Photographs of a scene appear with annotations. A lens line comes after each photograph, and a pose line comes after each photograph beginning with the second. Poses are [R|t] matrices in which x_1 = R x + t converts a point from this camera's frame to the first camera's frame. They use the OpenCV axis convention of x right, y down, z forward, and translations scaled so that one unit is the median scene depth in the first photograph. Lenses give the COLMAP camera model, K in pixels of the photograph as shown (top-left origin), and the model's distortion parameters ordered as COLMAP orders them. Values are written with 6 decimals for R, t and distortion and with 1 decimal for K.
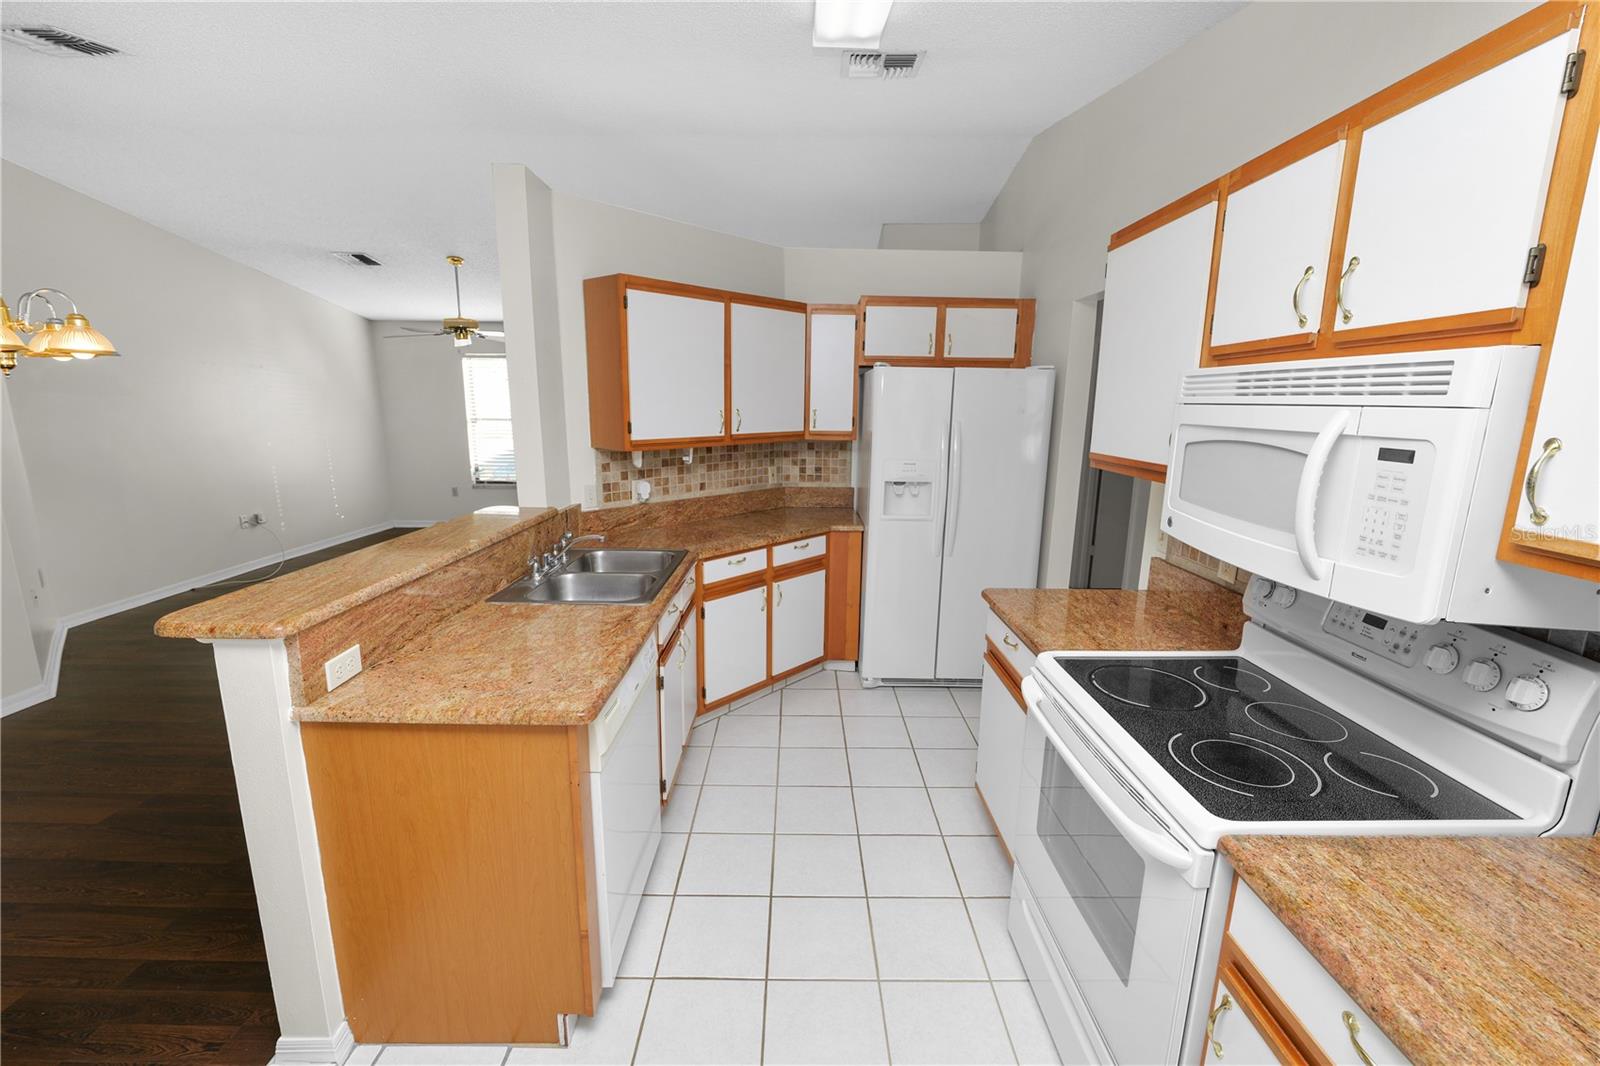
lens RADIAL K [[648.9, 0, 796.2], [0, 648.9, 533.2], [0, 0, 1]] dist [-0.011618, 0.000073]
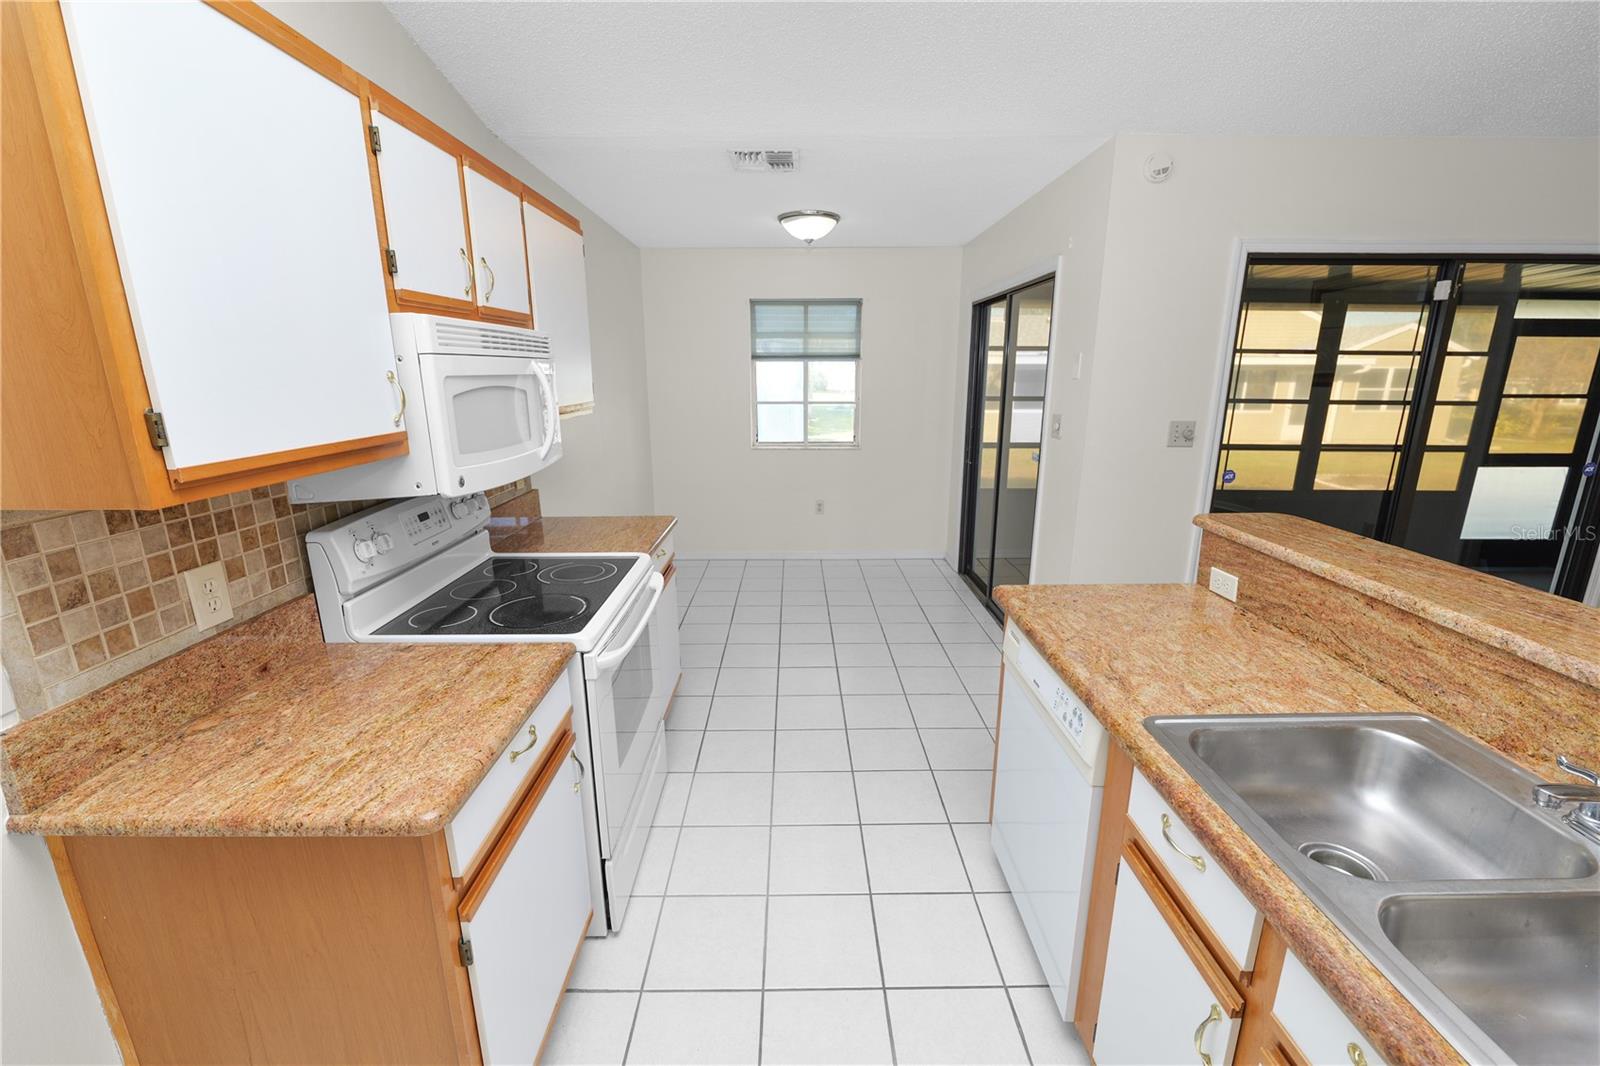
lens RADIAL K [[648.9, 0, 796.2], [0, 648.9, 533.2], [0, 0, 1]] dist [-0.011618, 0.000073]
pose [[-0.999941, -0.006868, -0.008390, 0.096240], [-0.009825, 0.901217, 0.433256, -0.350028], [0.004586, 0.433313, -0.901232, 1.818842]]
